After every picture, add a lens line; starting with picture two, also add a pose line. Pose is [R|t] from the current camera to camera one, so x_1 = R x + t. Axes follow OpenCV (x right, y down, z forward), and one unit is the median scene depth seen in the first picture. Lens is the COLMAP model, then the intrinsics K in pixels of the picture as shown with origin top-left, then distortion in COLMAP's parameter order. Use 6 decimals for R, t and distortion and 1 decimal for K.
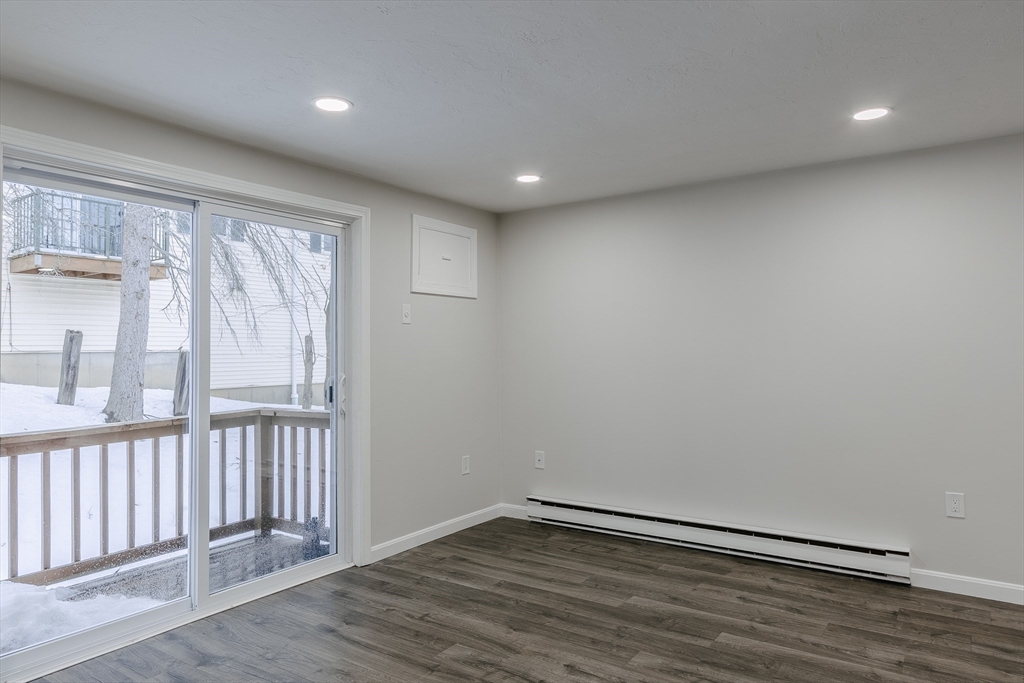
lens RADIAL K [[661.6, 0, 503.8], [0, 661.6, 336.1], [0, 0, 1]] dist [0.007263, -0.000776]
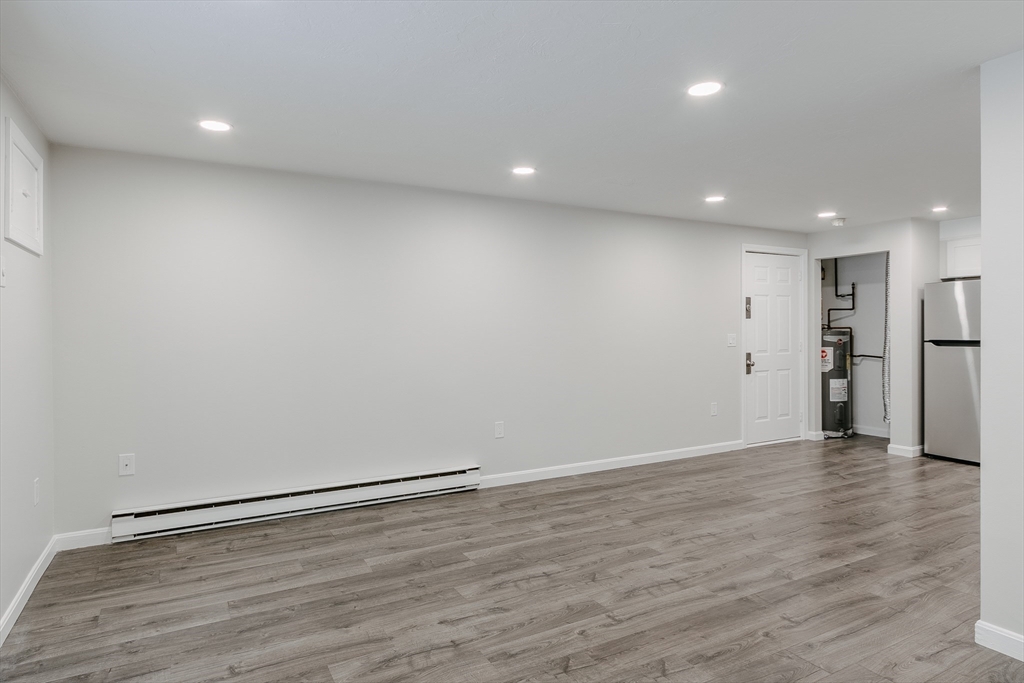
lens RADIAL K [[587.8, 0, 501.7], [0, 587.8, 332.4], [0, 0, 1]] dist [0.002344, -0.002521]
pose [[0.442486, 0.000227, 0.896775, -0.493205], [-0.019250, 0.999772, 0.009245, 0.012696], [-0.896569, -0.021354, 0.442390, 0.348239]]
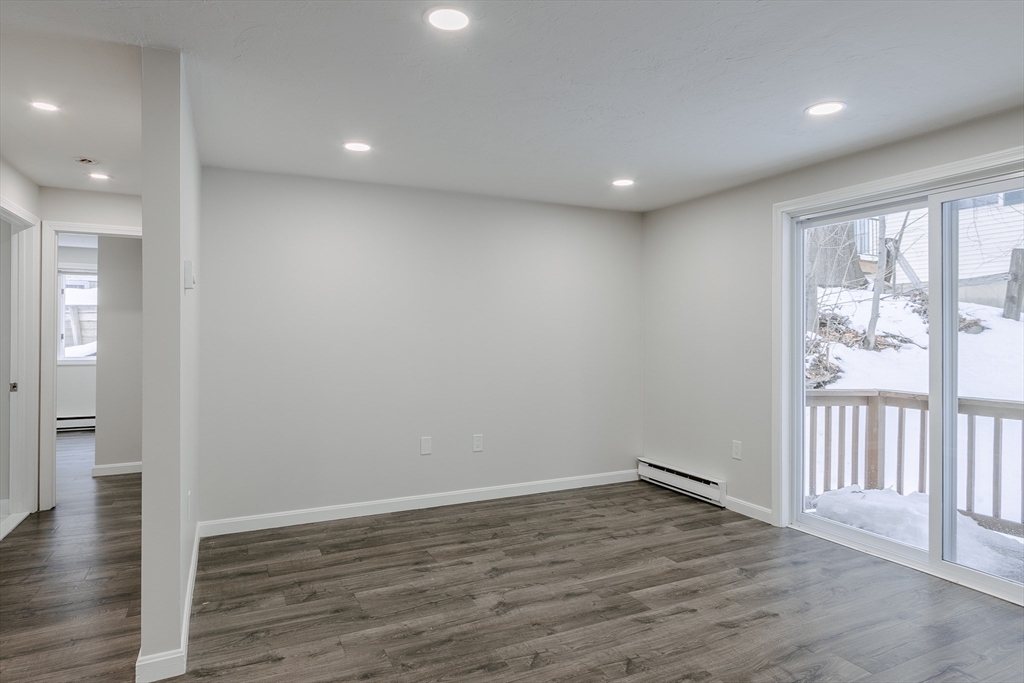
lens RADIAL K [[587.8, 0, 501.7], [0, 587.8, 332.4], [0, 0, 1]] dist [0.002344, -0.002521]
pose [[-0.493086, 0.005014, -0.869966, 0.616331], [0.021062, 0.999759, -0.006176, 0.012300], [0.869725, -0.021368, -0.493073, 0.723128]]
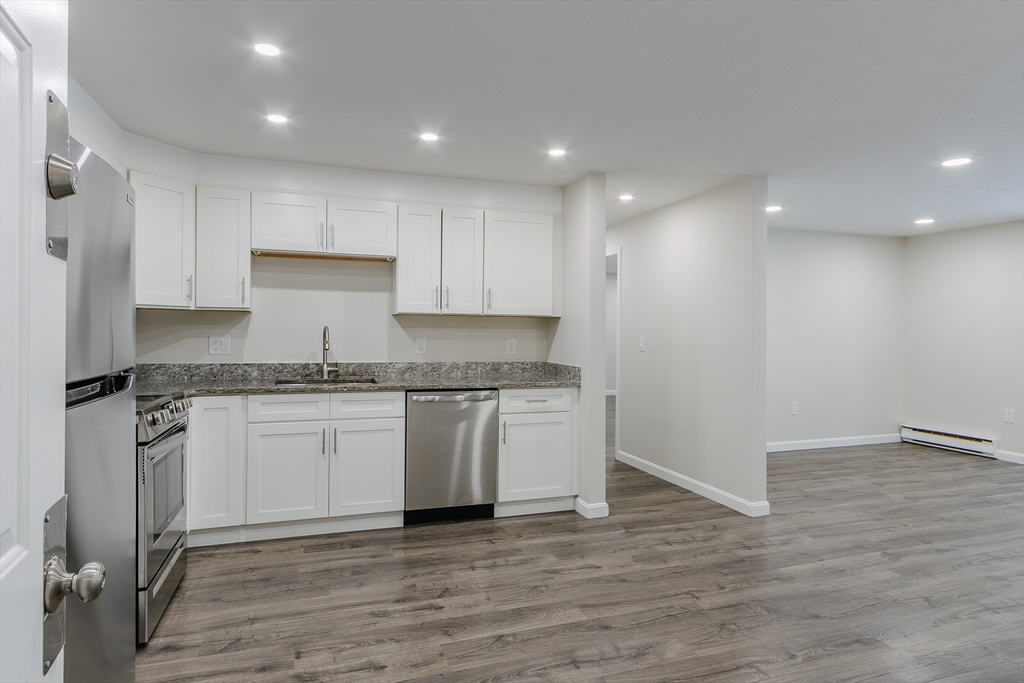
lens RADIAL K [[569.7, 0, 502.4], [0, 569.7, 331.1], [0, 0, 1]] dist [0.002599, -0.000960]
pose [[-0.598529, 0.008313, -0.801058, 1.368065], [0.018516, 0.999823, -0.003460, 0.000427], [0.800887, -0.016903, -0.598576, 0.402026]]
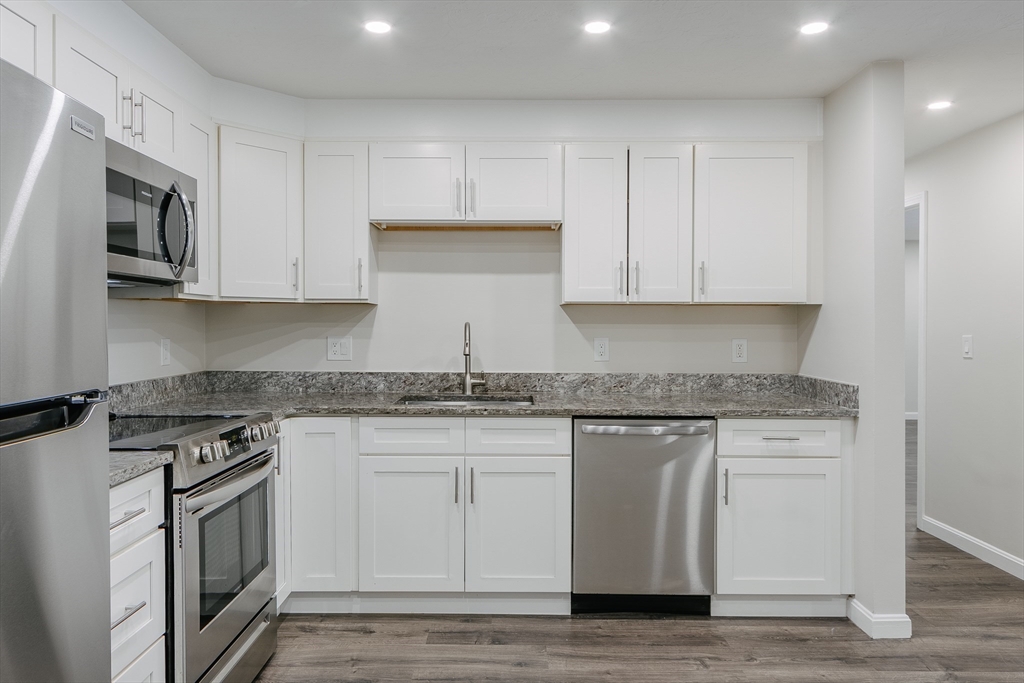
lens RADIAL K [[691.5, 0, 504.8], [0, 691.5, 330.7], [0, 0, 1]] dist [0.001233, 0.000561]
pose [[-0.824073, 0.016369, -0.566248, 1.211150], [0.022832, 0.999730, -0.004327, -0.001923], [0.566024, -0.016494, -0.824224, 0.307164]]
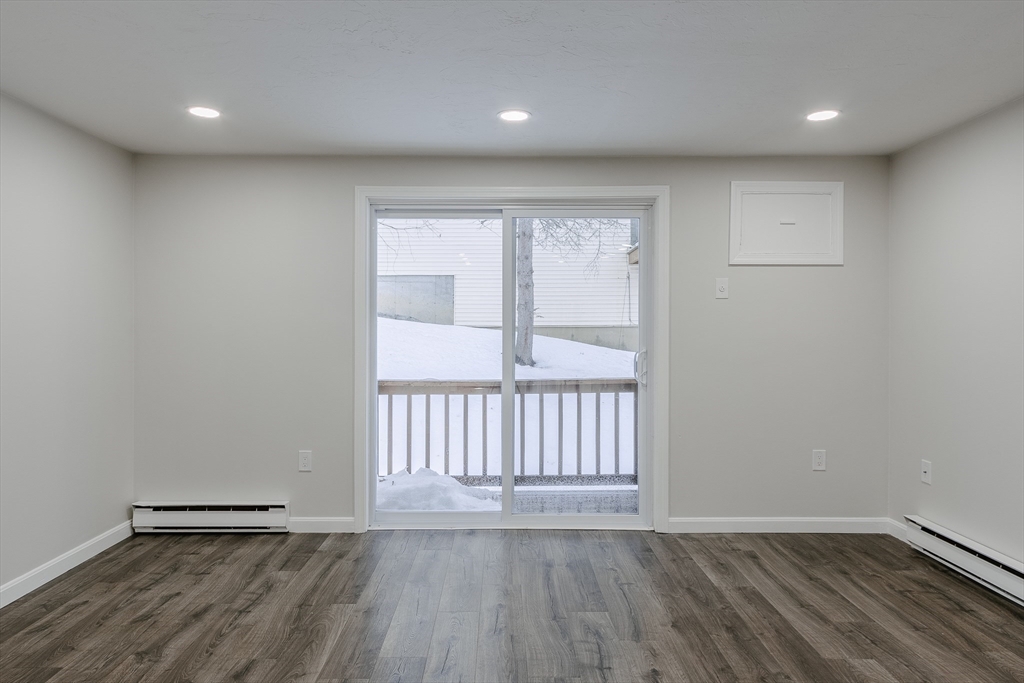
lens RADIAL K [[652.3, 0, 506.7], [0, 652.3, 331.2], [0, 0, 1]] dist [0.007416, 0.001254]
pose [[0.580327, 0.014263, -0.814258, 0.489536], [0.010263, 0.999639, 0.024825, 0.002357], [0.814319, -0.022764, 0.579972, 0.221563]]
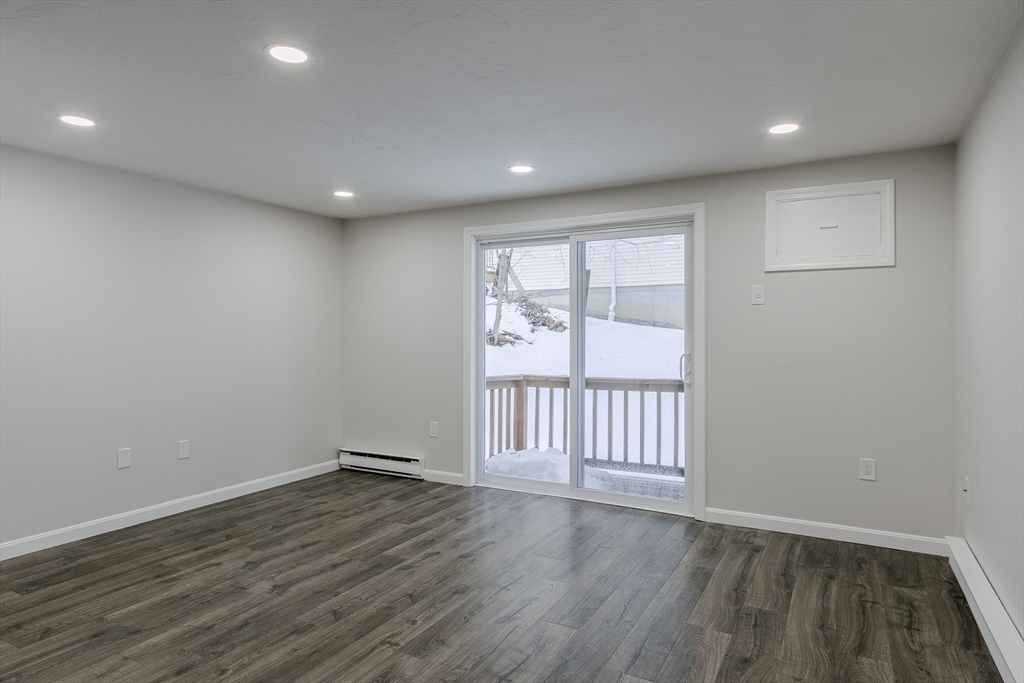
lens RADIAL K [[607.5, 0, 505.2], [0, 607.5, 333.2], [0, 0, 1]] dist [0.002835, -0.002765]
pose [[0.103909, 0.008594, -0.994550, 0.806273], [0.020370, 0.999735, 0.010767, 0.008188], [0.994378, -0.021378, 0.103707, 0.582769]]
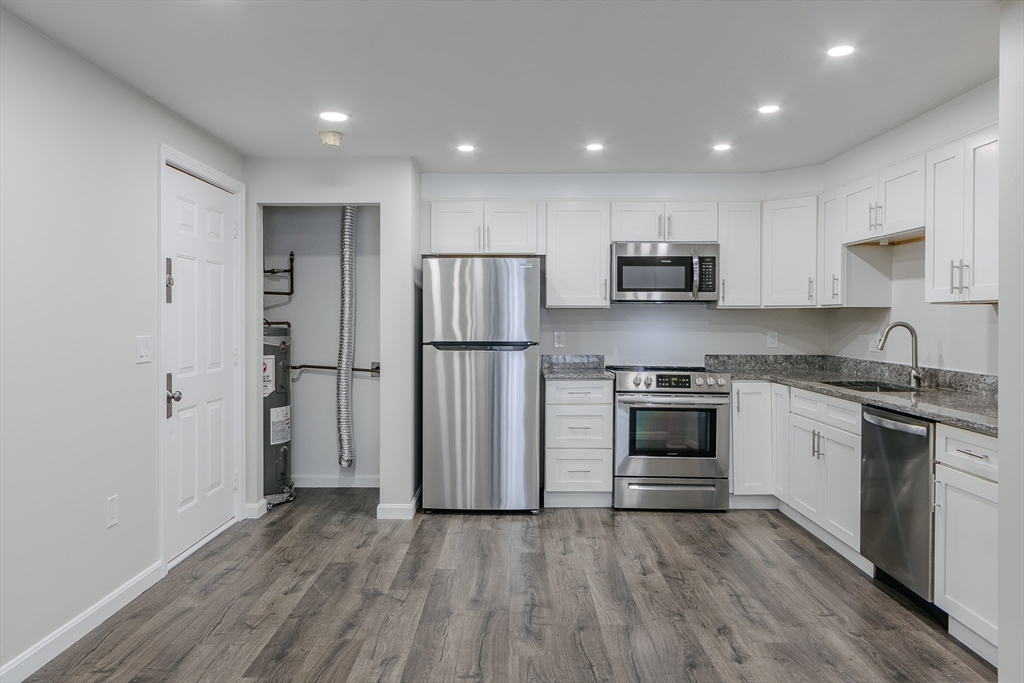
lens RADIAL K [[705.5, 0, 510.7], [0, 705.5, 329.3], [0, 0, 1]] dist [0.003130, 0.000003]
pose [[-0.570027, -0.001298, 0.821625, 0.226004], [-0.017187, 0.999799, -0.010344, 0.013645], [-0.821446, -0.020018, -0.569934, 0.612401]]
